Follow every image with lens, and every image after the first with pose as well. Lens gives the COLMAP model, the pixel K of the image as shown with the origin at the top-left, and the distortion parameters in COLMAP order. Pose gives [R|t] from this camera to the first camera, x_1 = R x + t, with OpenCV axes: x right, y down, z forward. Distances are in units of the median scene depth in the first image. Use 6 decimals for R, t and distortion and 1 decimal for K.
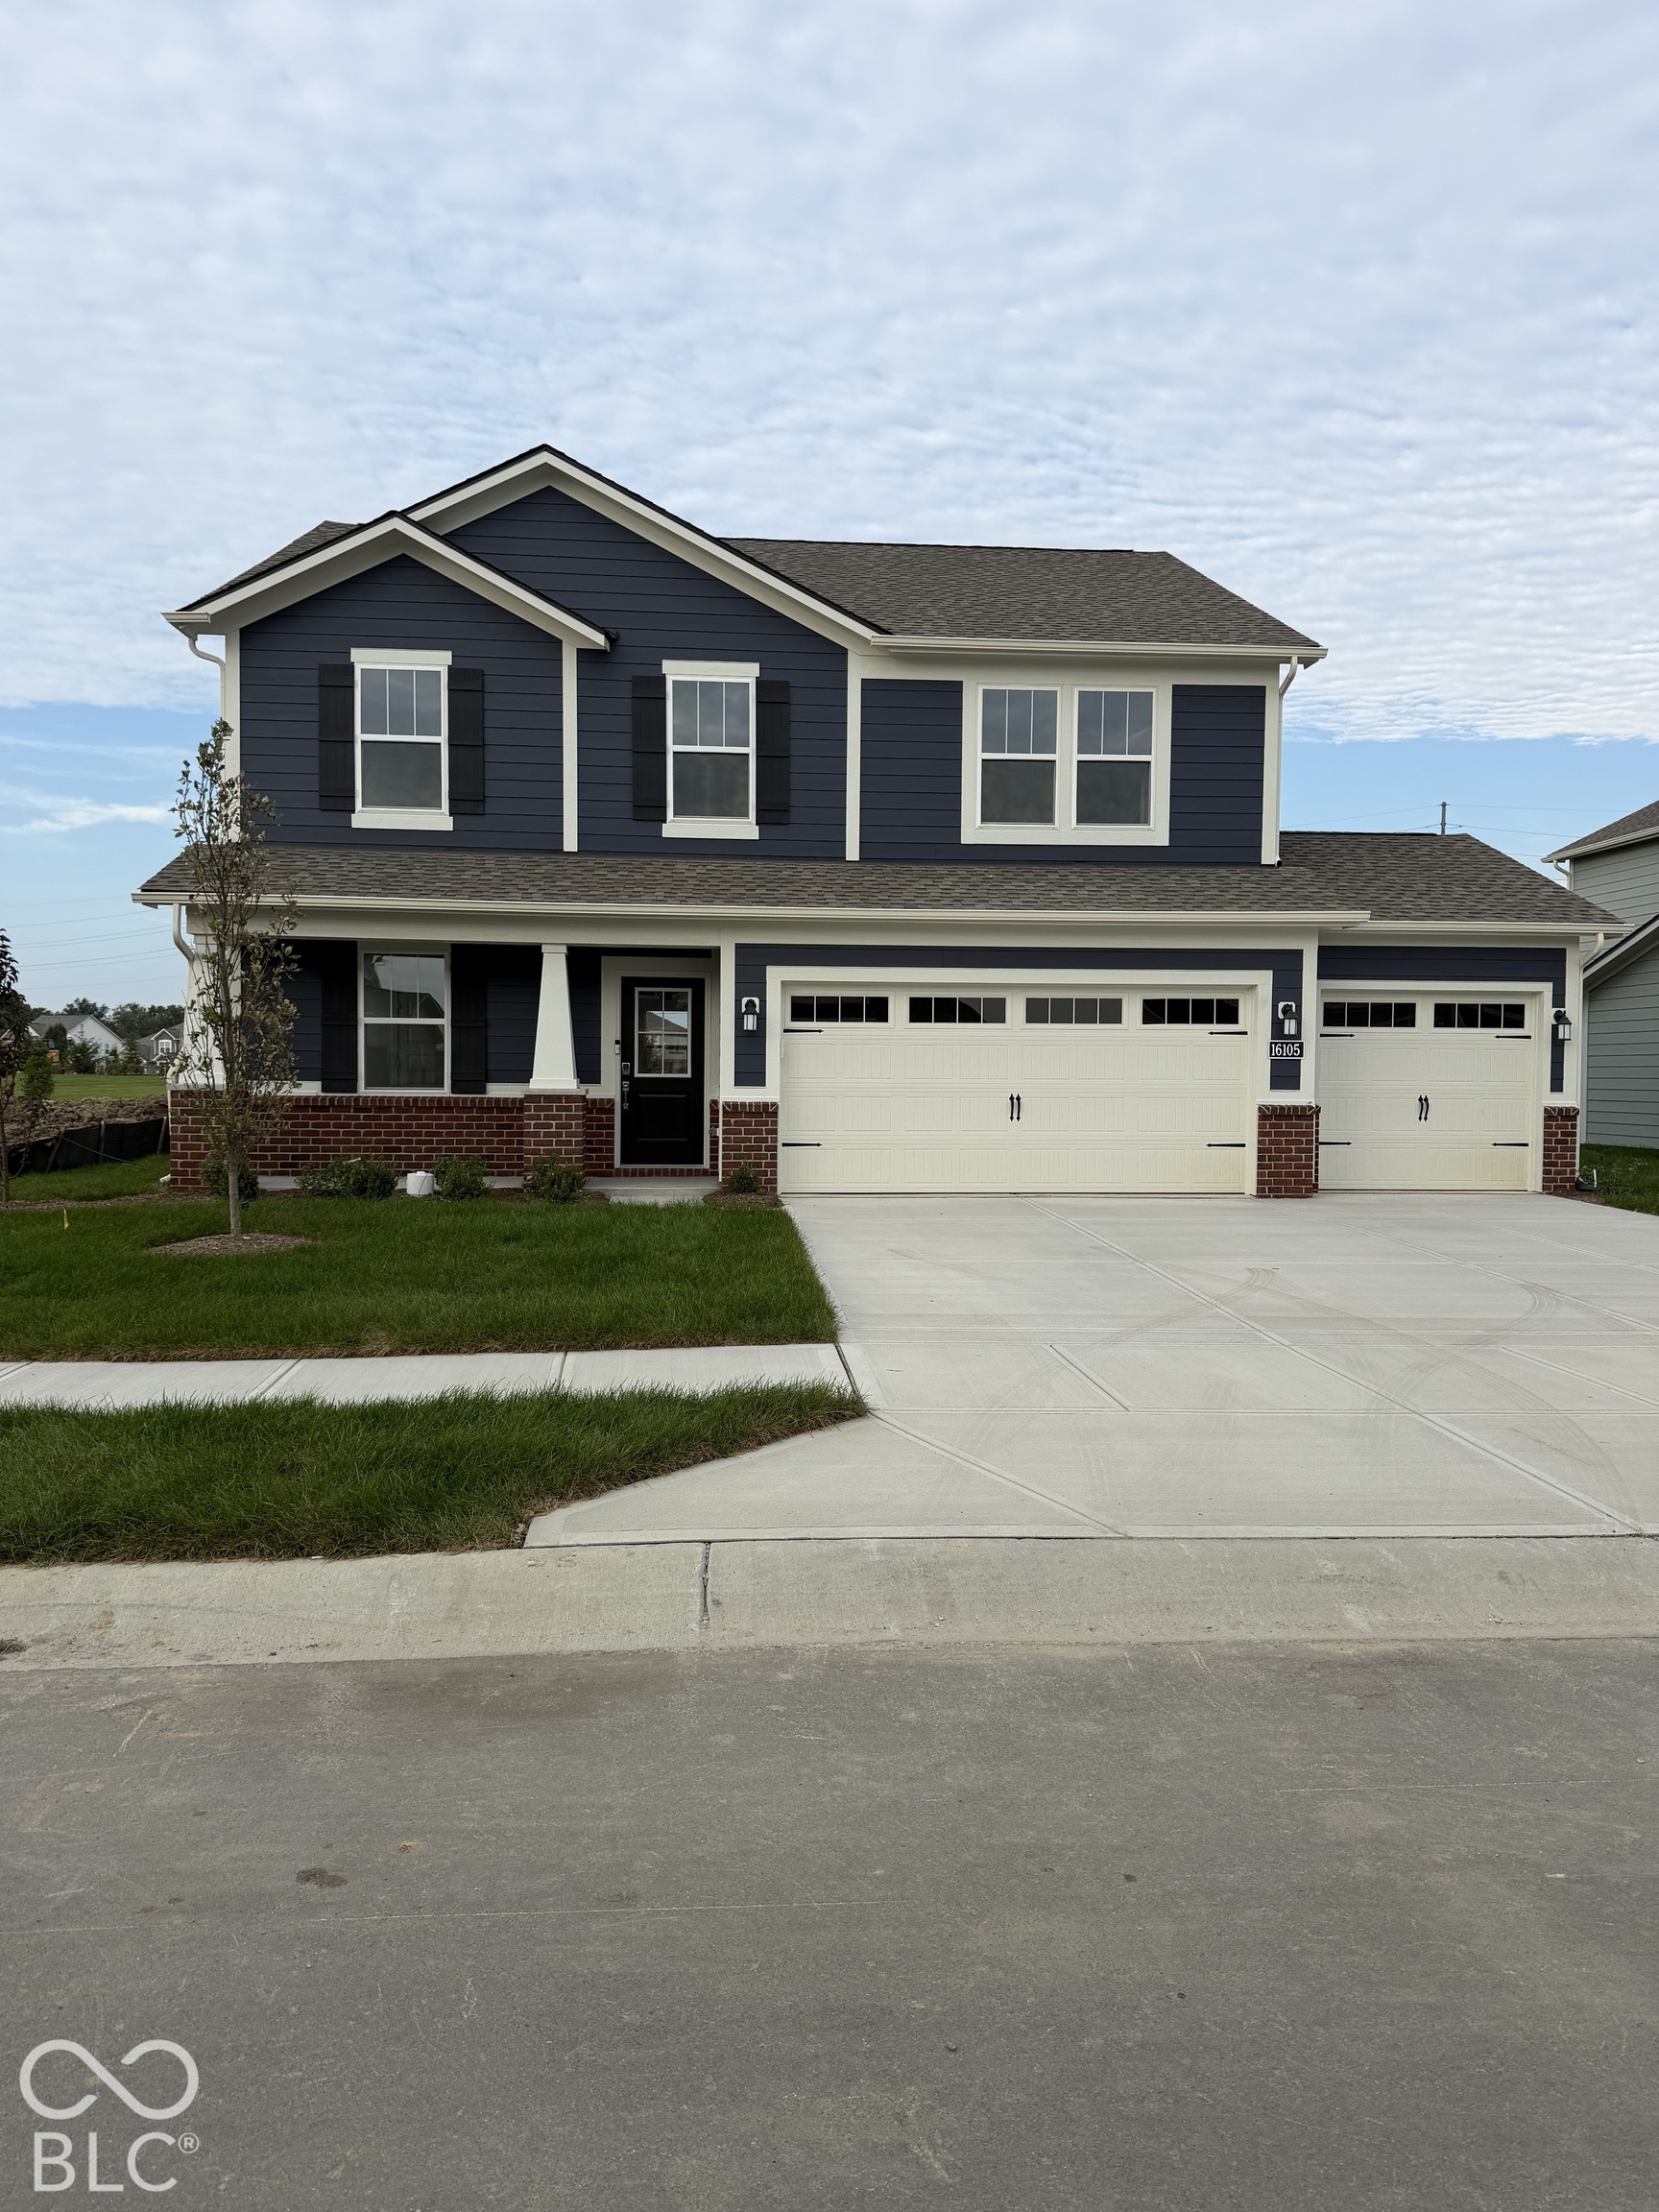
lens RADIAL K [[1888.9, 0, 829.5], [0, 1888.9, 1106.0], [0, 0, 1]] dist [0.052941, -0.230614]
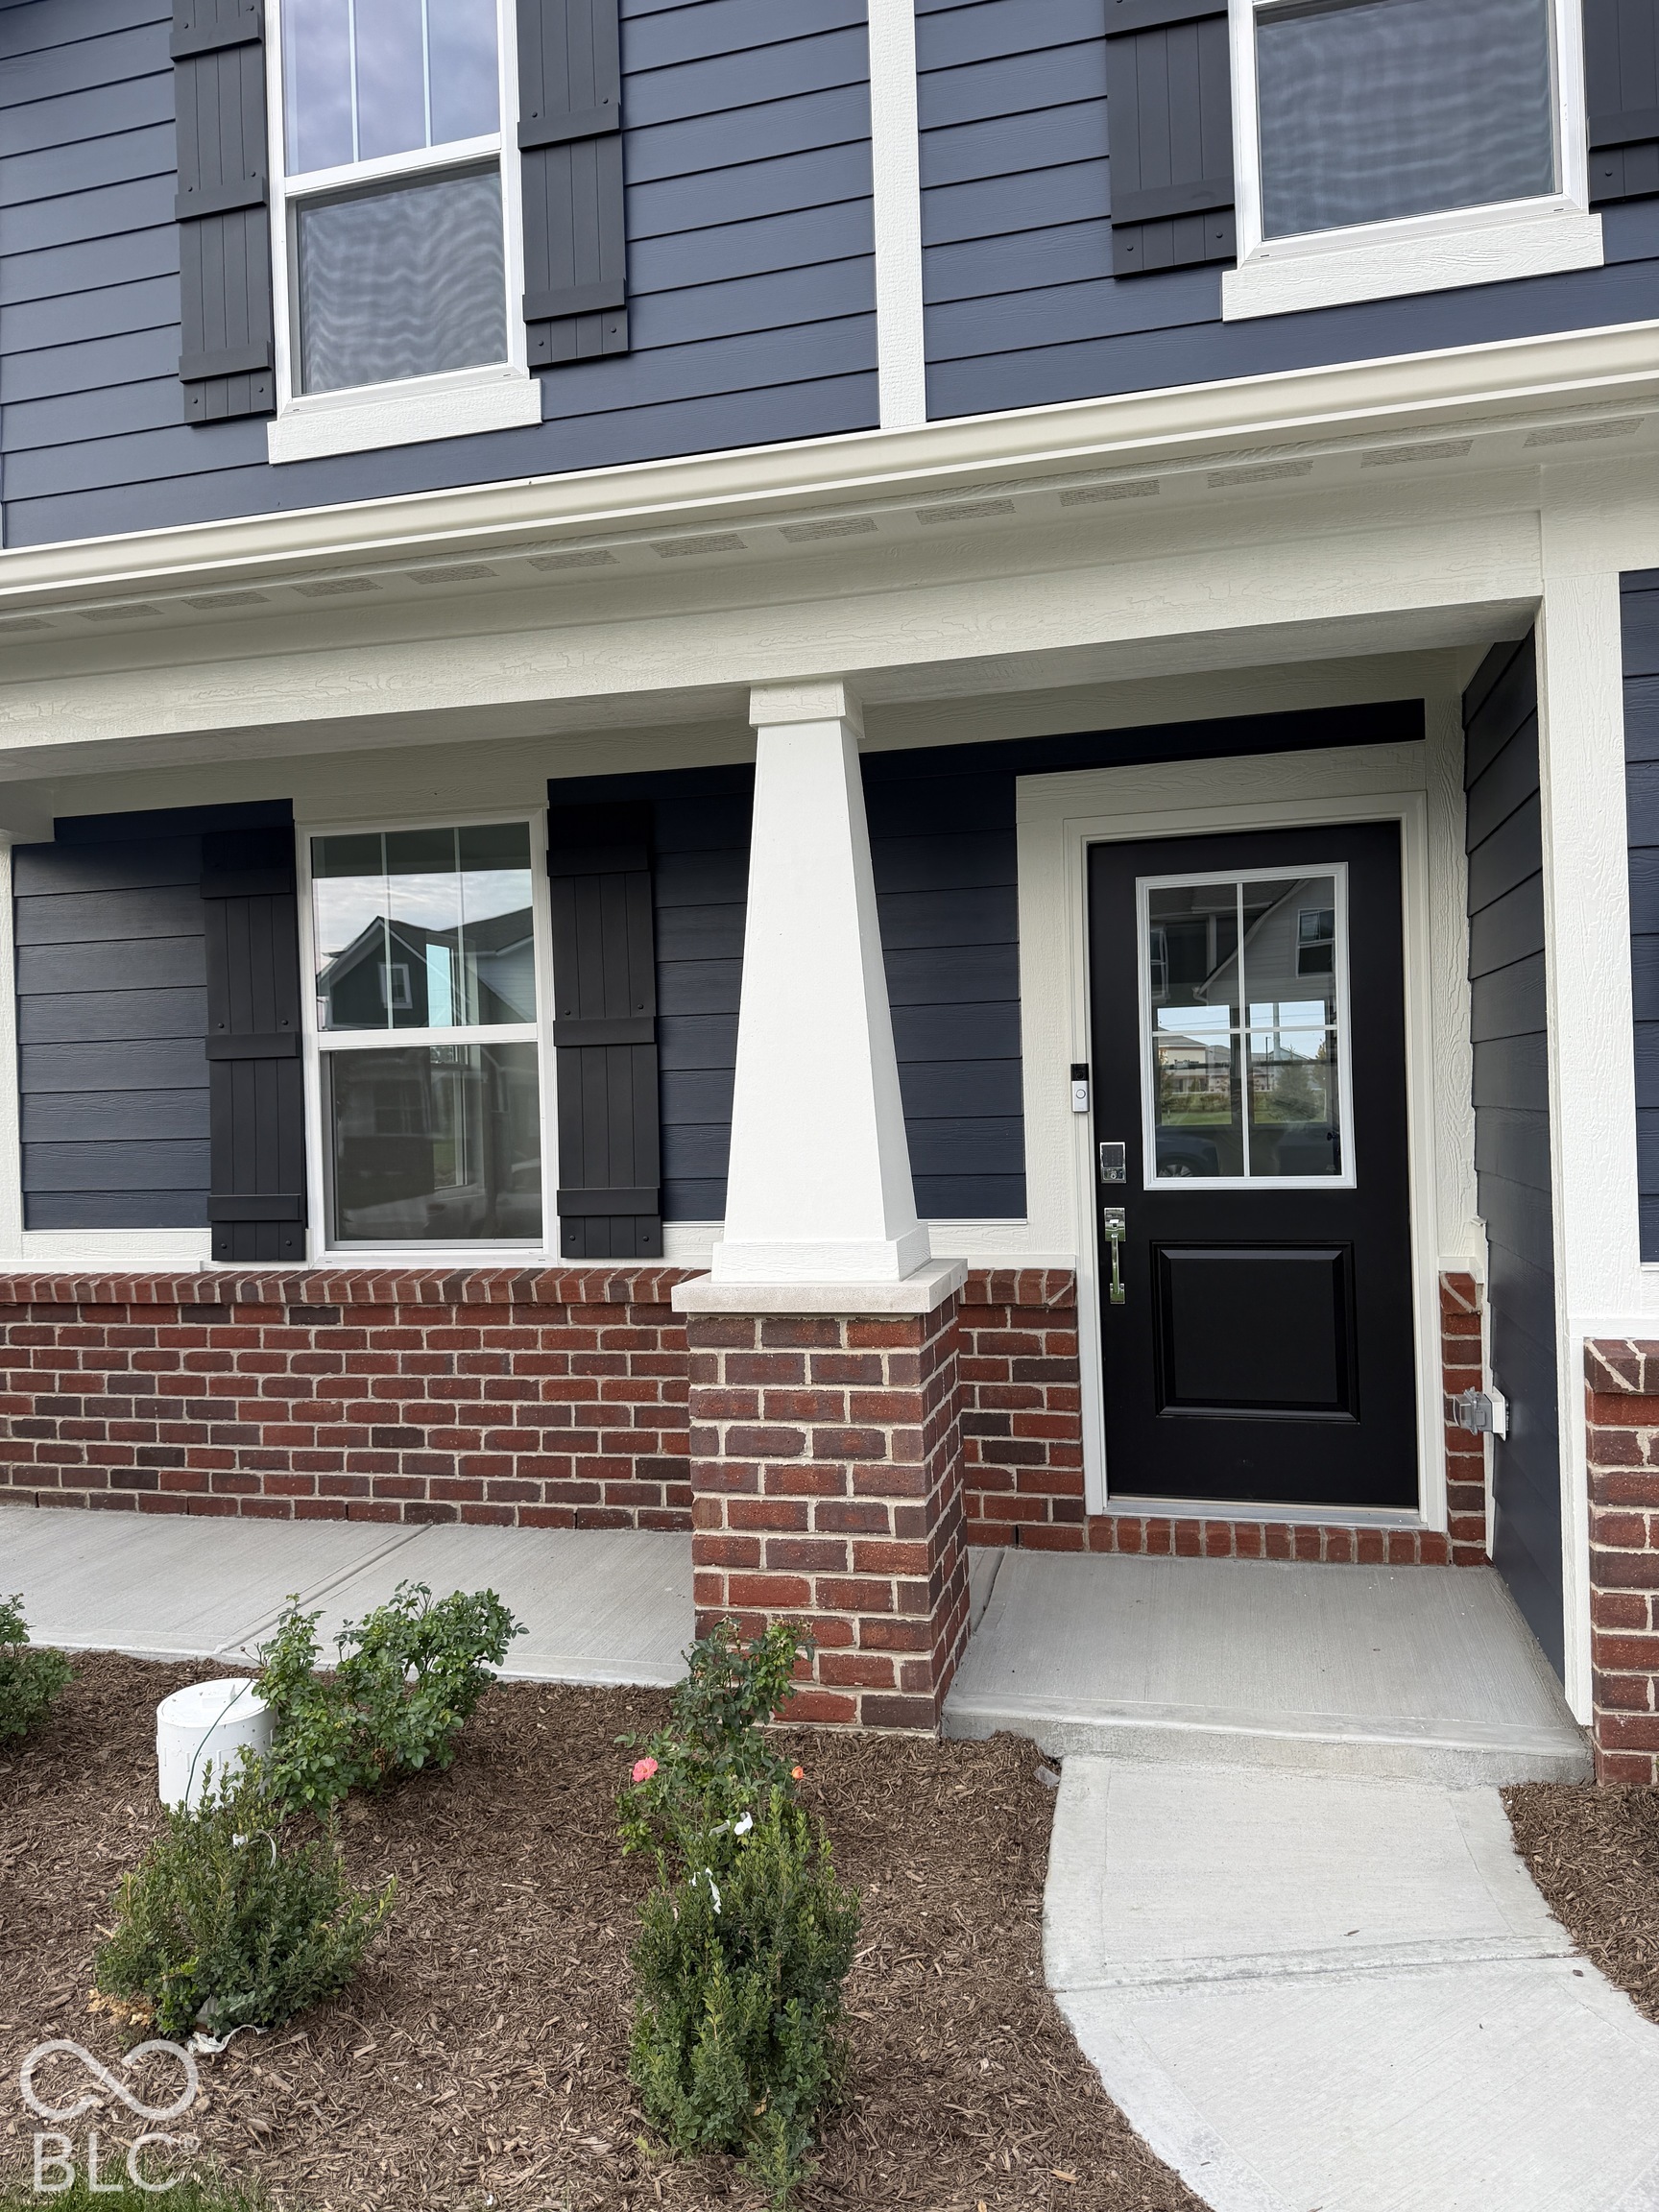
lens RADIAL K [[1635.5, 0, 829.5], [0, 1635.5, 1106.0], [0, 0, 1]] dist [0.228817, -0.342279]
pose [[0.936483, -0.037539, -0.348699, -0.060513], [0.036476, 0.999288, -0.009618, -0.027631], [0.348811, -0.003712, 0.937186, 0.751921]]
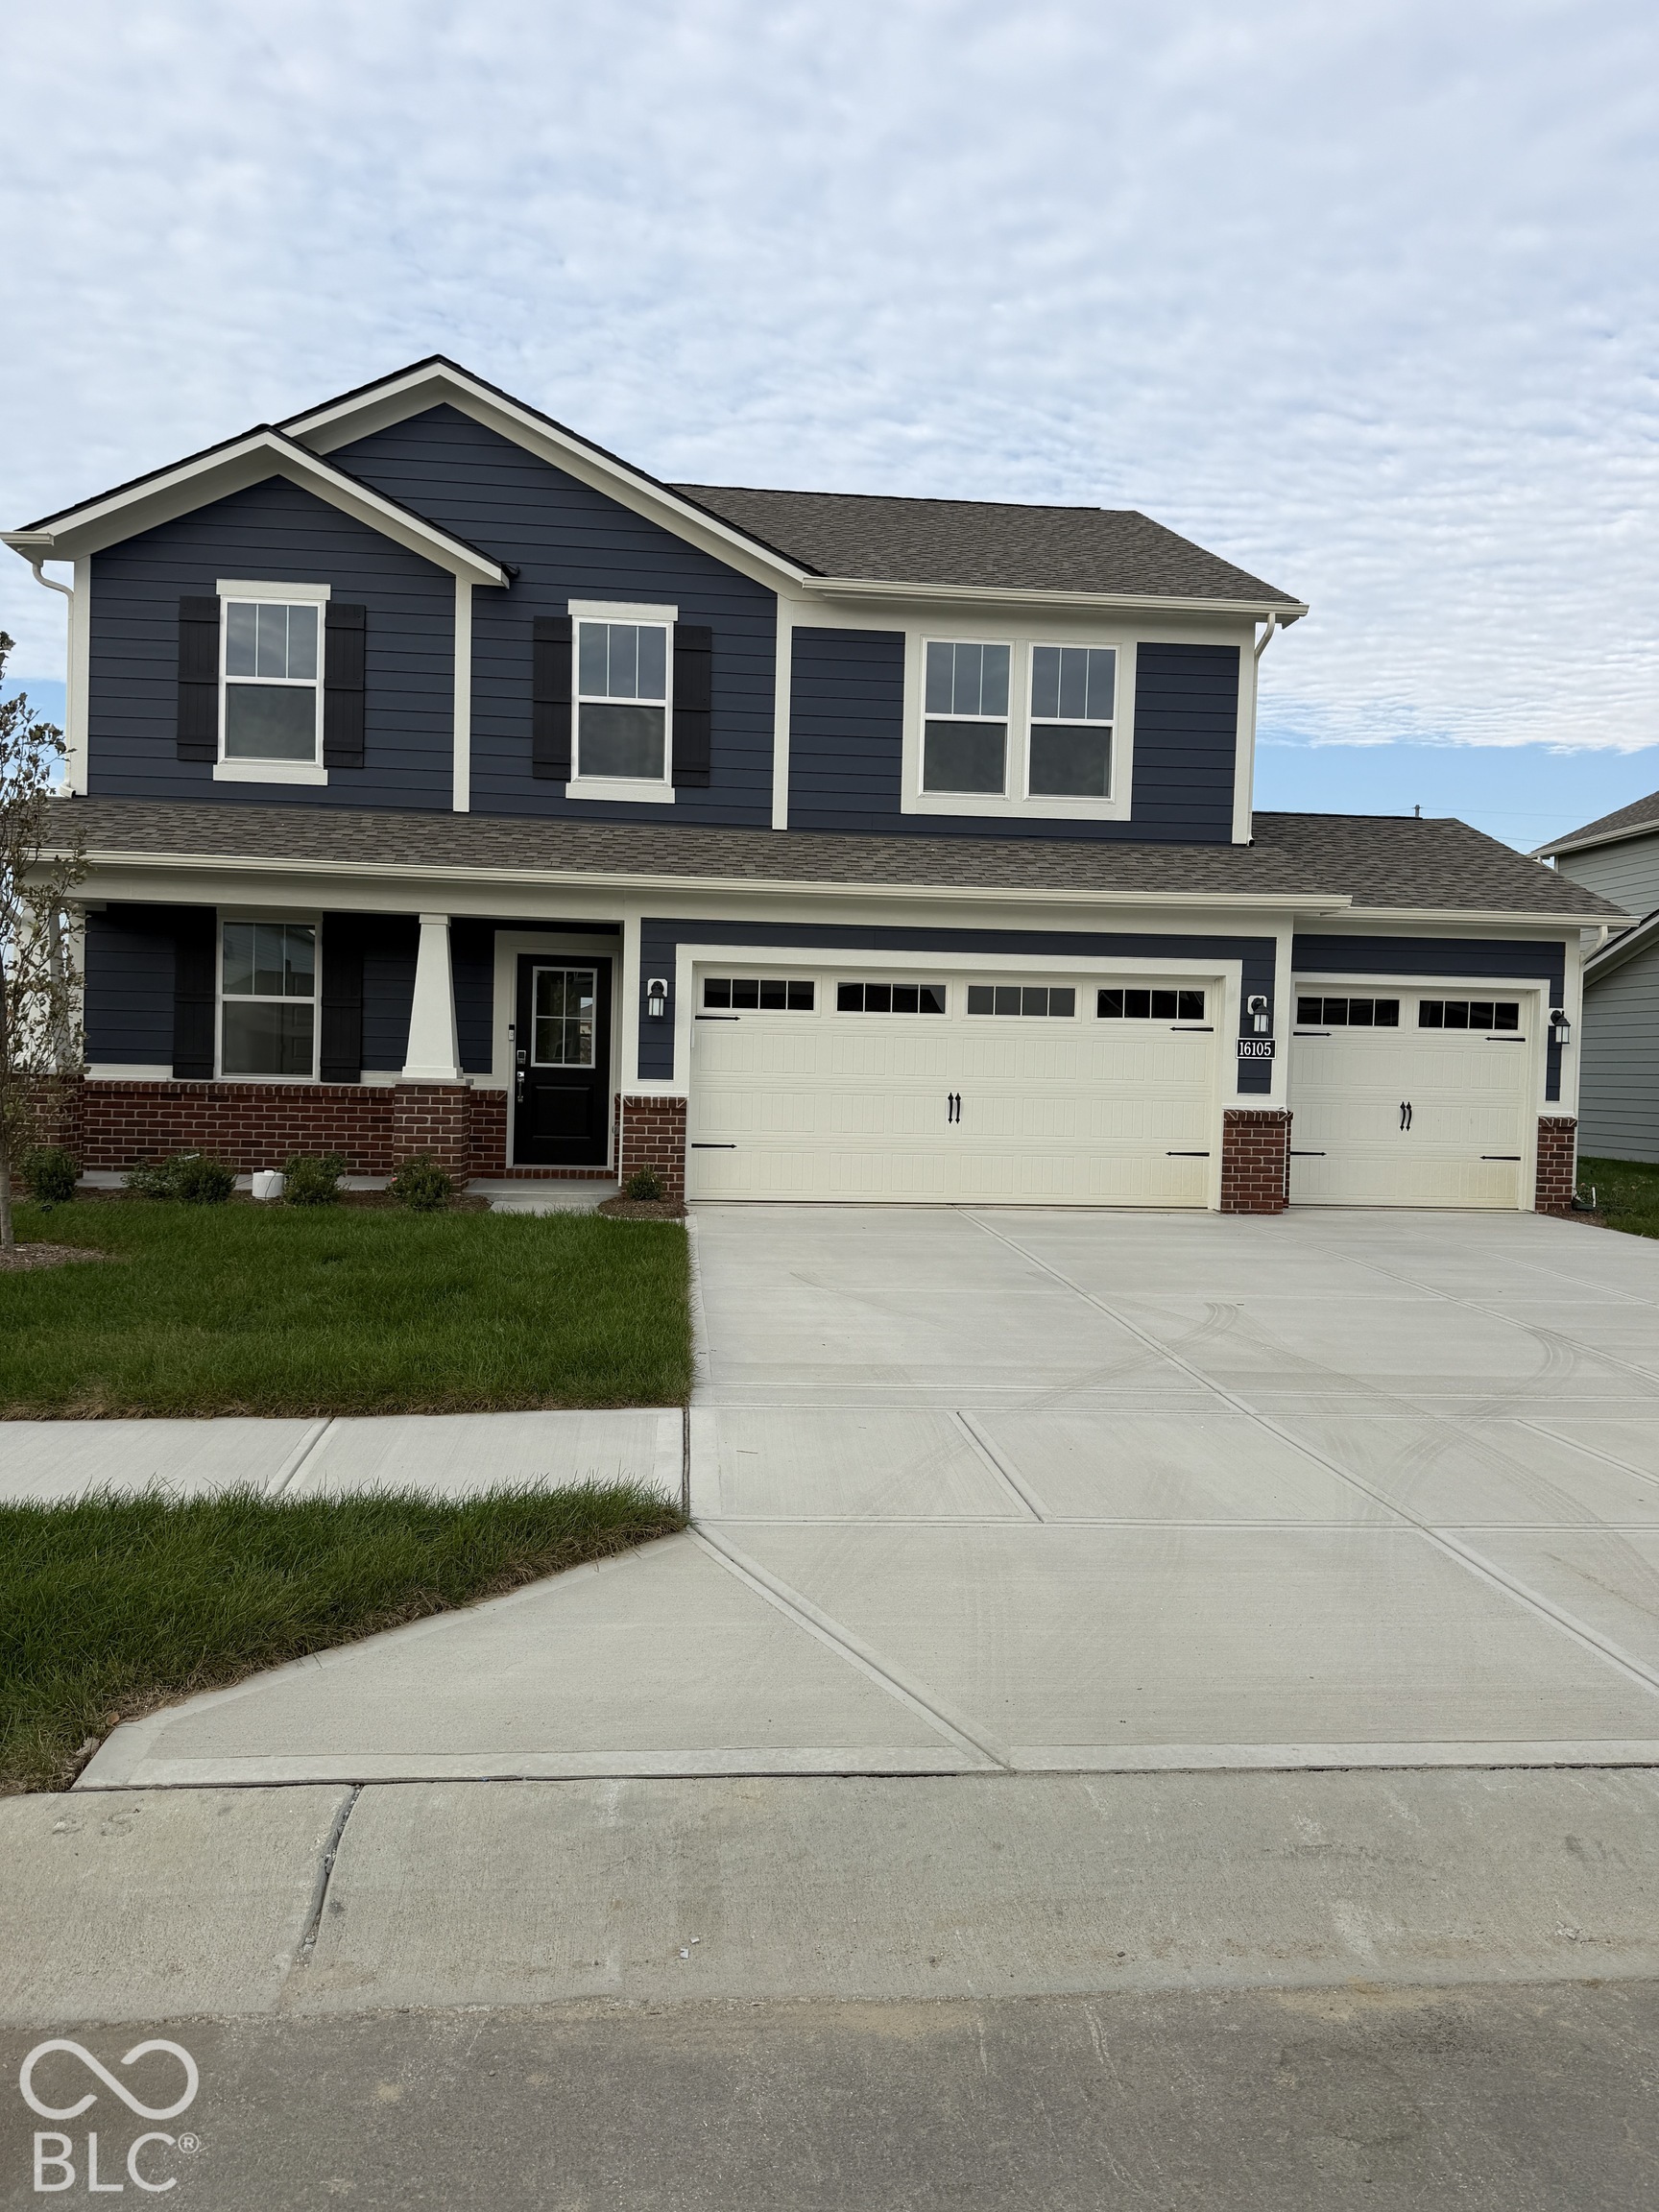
lens RADIAL K [[1586.9, 0, 895.8], [0, 1586.9, 1117.8], [0, 0, 1]] dist [0.048688, -0.119928]
pose [[0.999733, 0.016627, 0.016028, 0.057967], [-0.016856, 0.999756, 0.014274, -0.004896], [-0.015787, -0.014540, 0.999770, 0.245561]]
